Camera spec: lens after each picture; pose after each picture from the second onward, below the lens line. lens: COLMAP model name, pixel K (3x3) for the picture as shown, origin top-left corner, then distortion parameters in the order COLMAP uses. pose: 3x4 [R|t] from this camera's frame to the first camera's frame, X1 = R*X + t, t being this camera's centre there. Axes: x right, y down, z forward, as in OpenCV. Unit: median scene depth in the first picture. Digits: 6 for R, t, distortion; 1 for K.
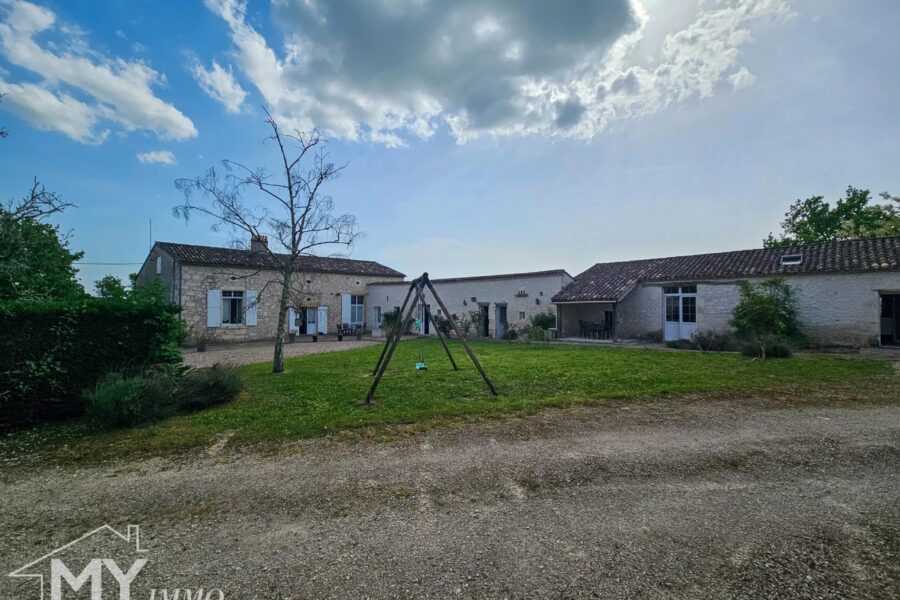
lens RADIAL K [[387.6, 0, 446.0], [0, 387.6, 302.9], [0, 0, 1]] dist [0.002293, 0.000522]
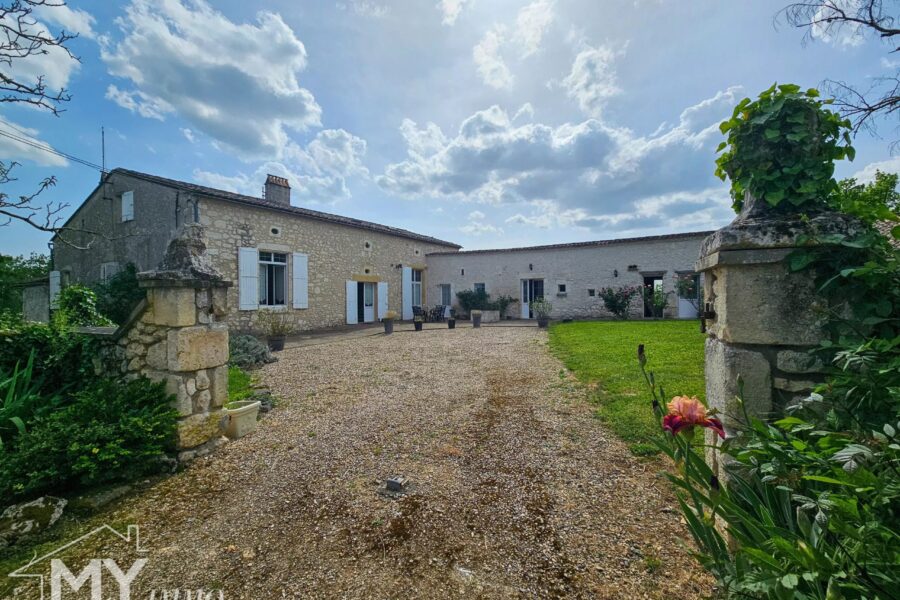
lens RADIAL K [[387.6, 0, 453.1], [0, 387.6, 303.5], [0, 0, 1]] dist [0.002293, 0.000522]
pose [[0.971603, -0.010029, 0.236406, -0.414378], [0.006195, 0.999837, 0.016955, 0.041929], [-0.236538, -0.015009, 0.971506, 0.327851]]
